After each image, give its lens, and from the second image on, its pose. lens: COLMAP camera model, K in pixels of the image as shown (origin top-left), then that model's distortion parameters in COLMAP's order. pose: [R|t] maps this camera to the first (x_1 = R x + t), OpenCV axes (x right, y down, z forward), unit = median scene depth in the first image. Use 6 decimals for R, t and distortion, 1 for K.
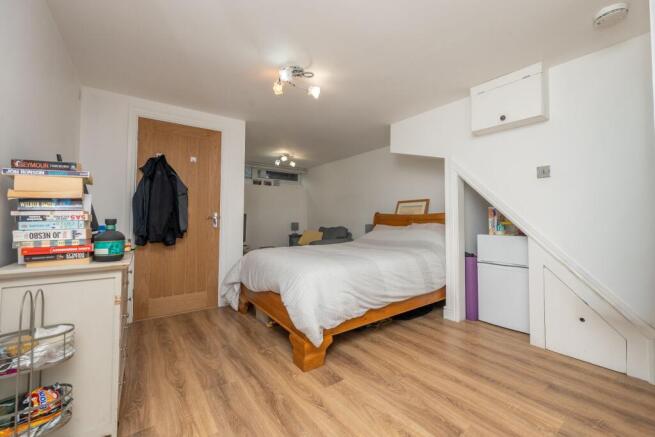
lens RADIAL K [[264.2, 0, 333.4], [0, 264.2, 219.0], [0, 0, 1]] dist [-0.014489, -0.000106]
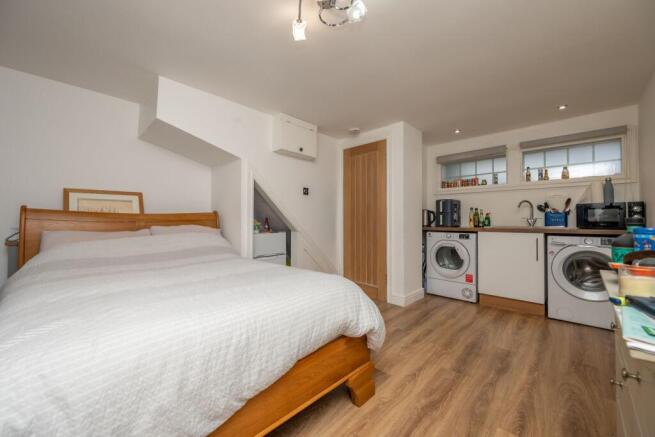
lens RADIAL K [[264.2, 0, 333.4], [0, 264.2, 219.0], [0, 0, 1]] dist [-0.014489, -0.000106]
pose [[-0.190167, 0.013894, 0.981653, -0.708455], [0.003289, 0.999903, -0.013516, 0.013104], [-0.981746, 0.000658, -0.190194, 0.975470]]
